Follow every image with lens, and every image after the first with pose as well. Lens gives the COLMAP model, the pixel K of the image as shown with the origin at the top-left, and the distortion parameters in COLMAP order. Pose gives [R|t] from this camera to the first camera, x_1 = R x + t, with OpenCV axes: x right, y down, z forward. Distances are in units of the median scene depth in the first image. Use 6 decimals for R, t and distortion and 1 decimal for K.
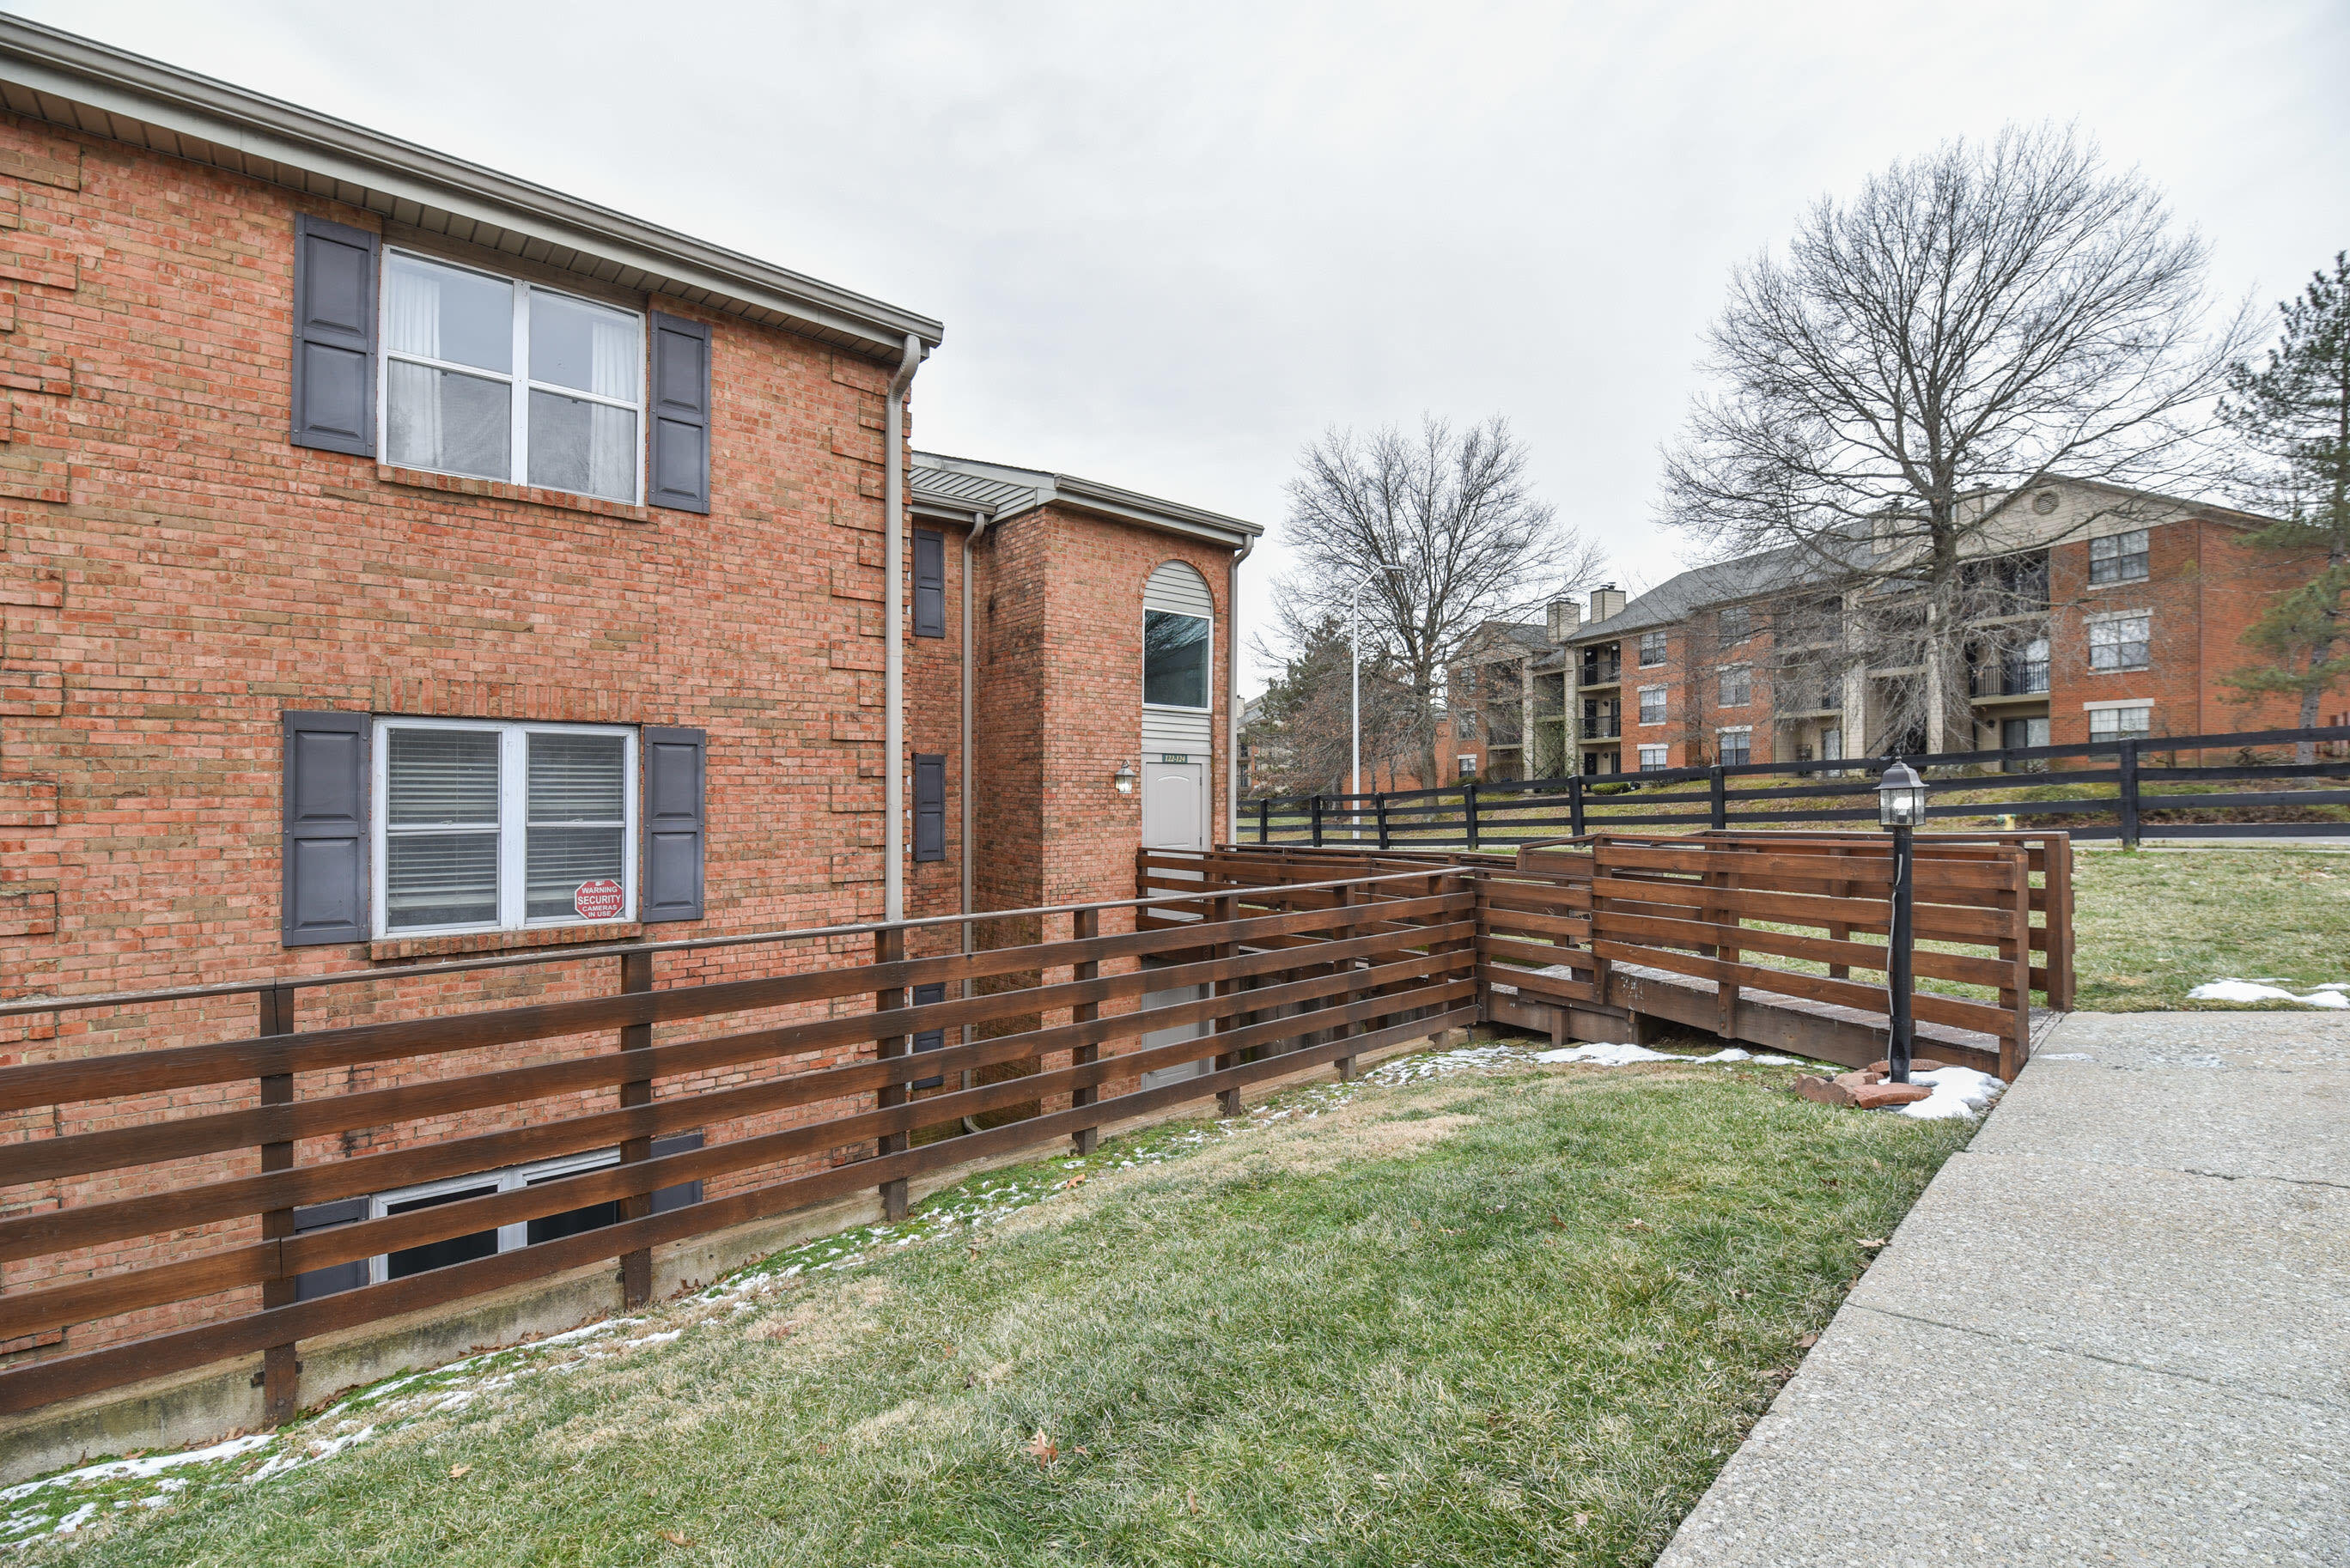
lens RADIAL K [[1023.5, 0, 1180.9], [0, 1023.5, 788.1], [0, 0, 1]] dist [-0.012769, 0.000062]
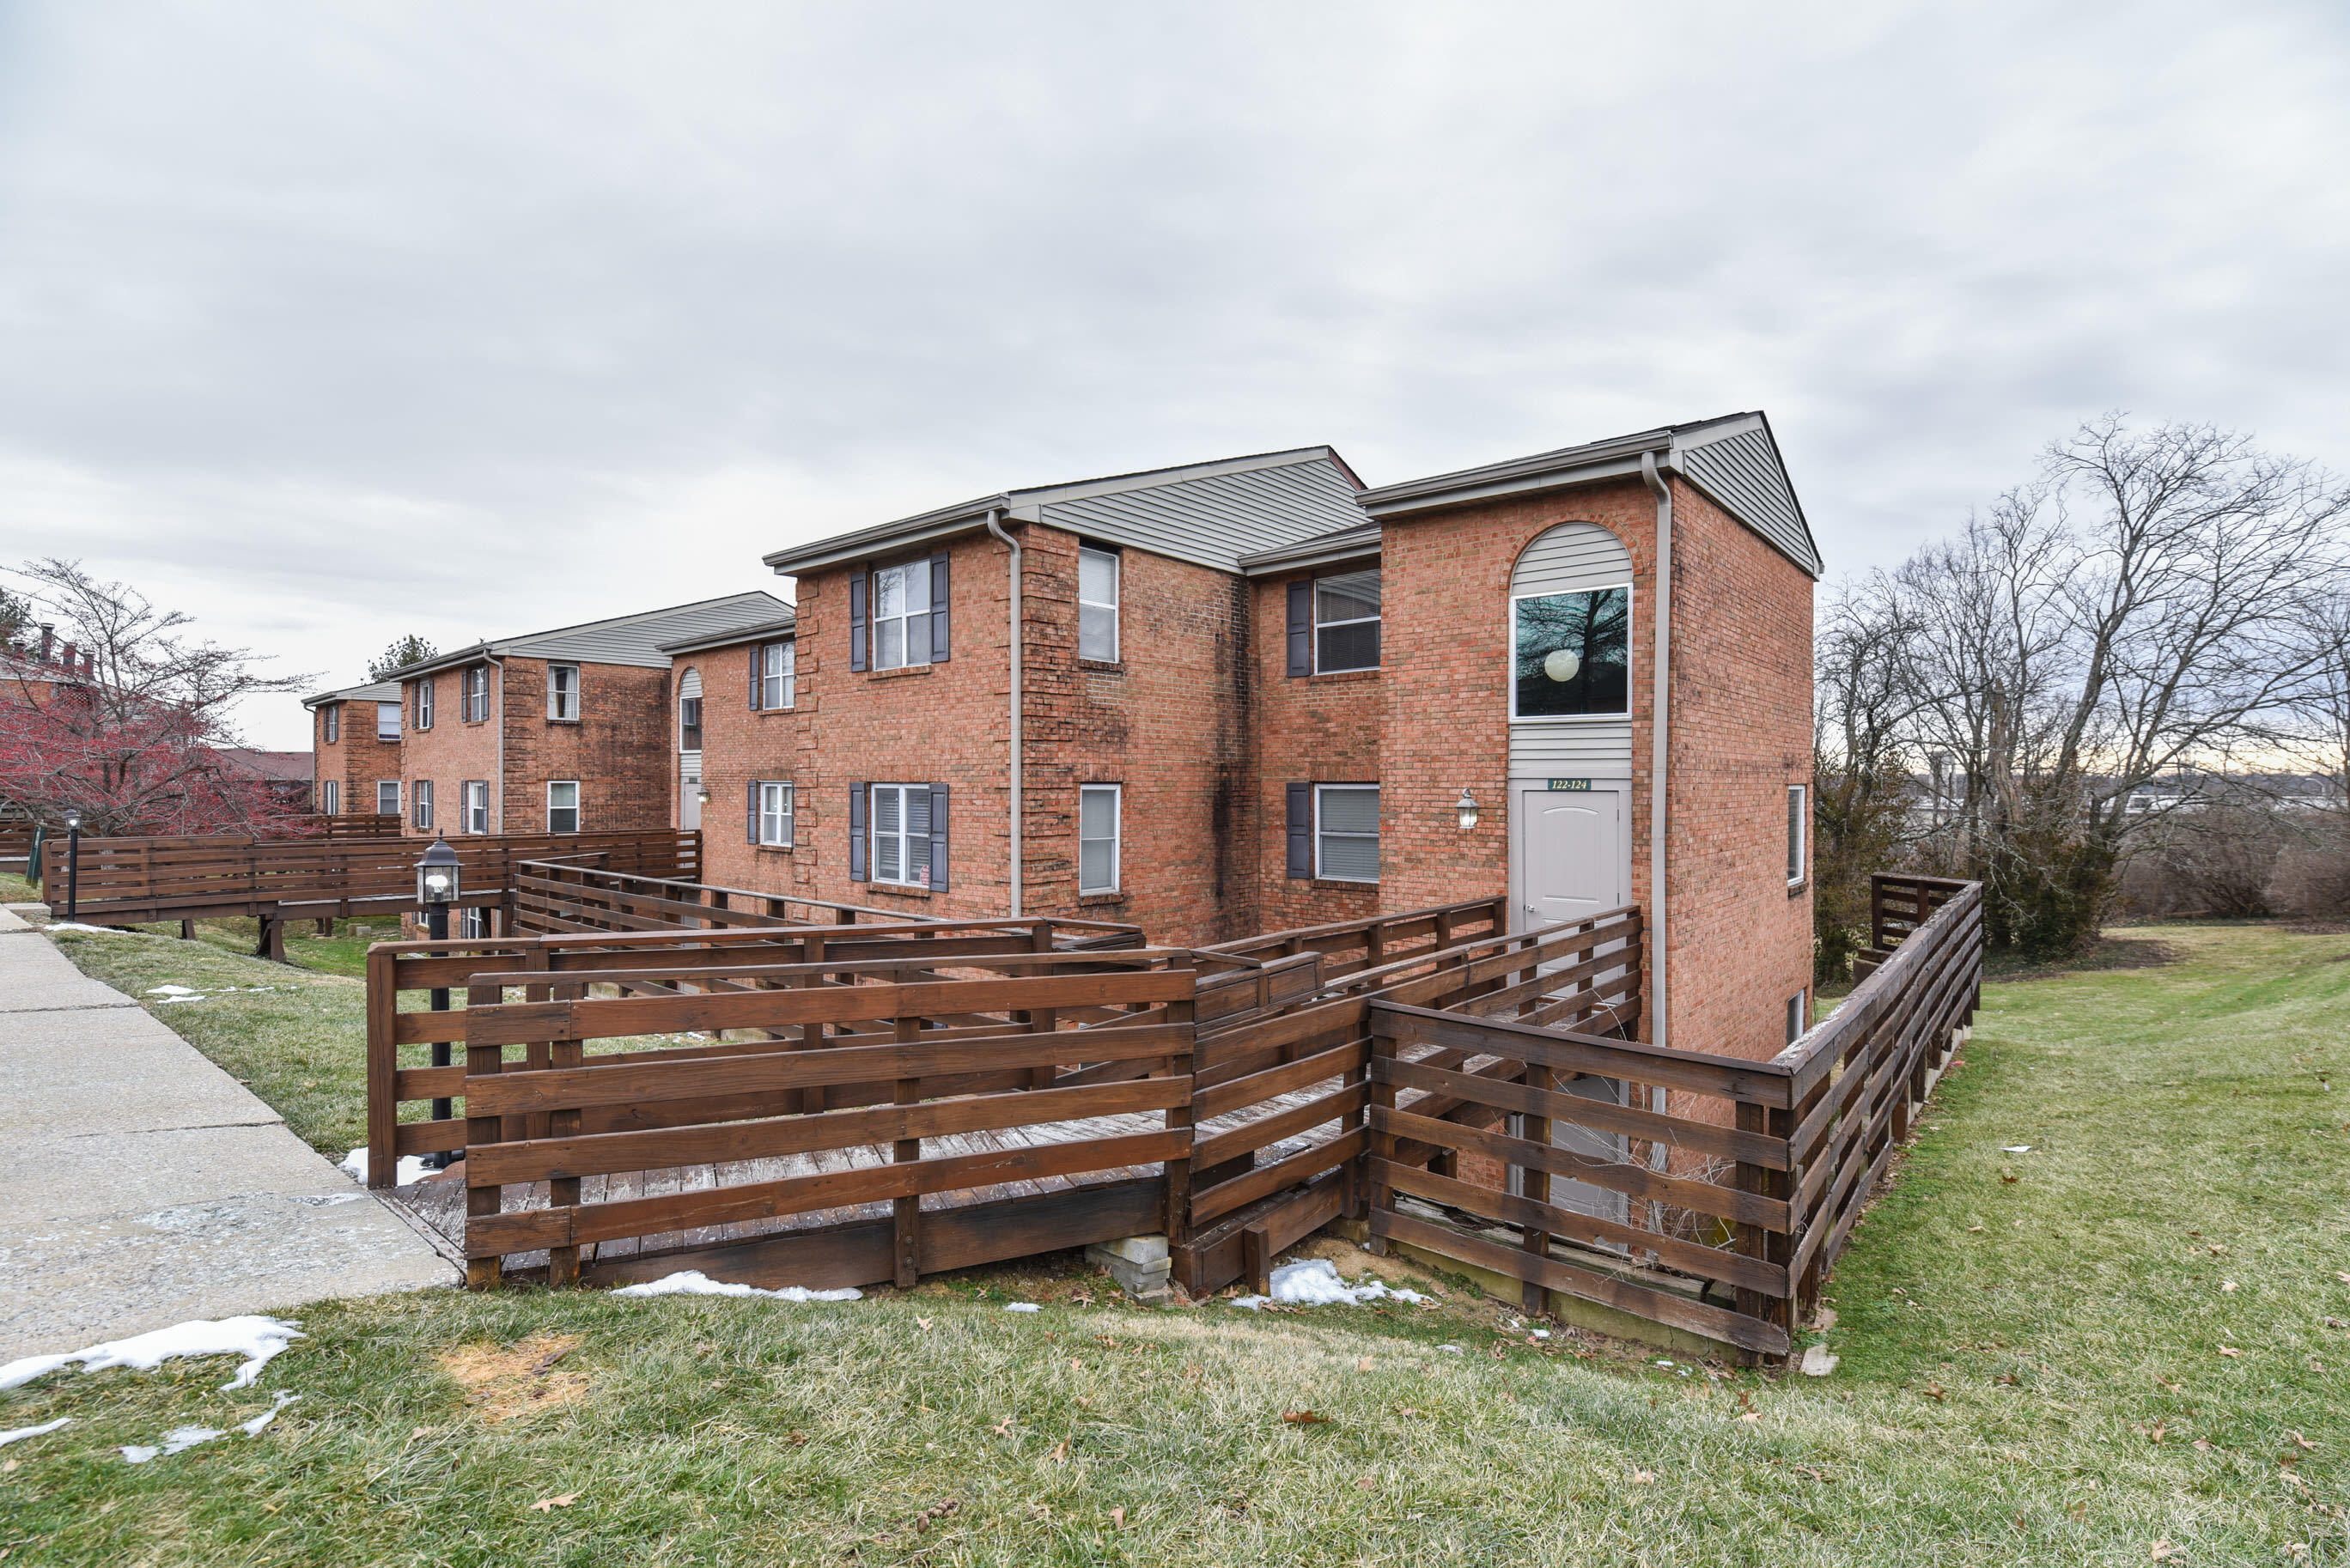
lens RADIAL K [[1023.5, 0, 1181.8], [0, 1023.5, 783.9], [0, 0, 1]] dist [-0.012769, 0.000062]
pose [[0.139665, -0.000815, -0.990199, 1.229352], [0.002390, 0.999997, -0.000486, -0.051781], [0.990196, -0.002299, 0.139666, 1.067108]]
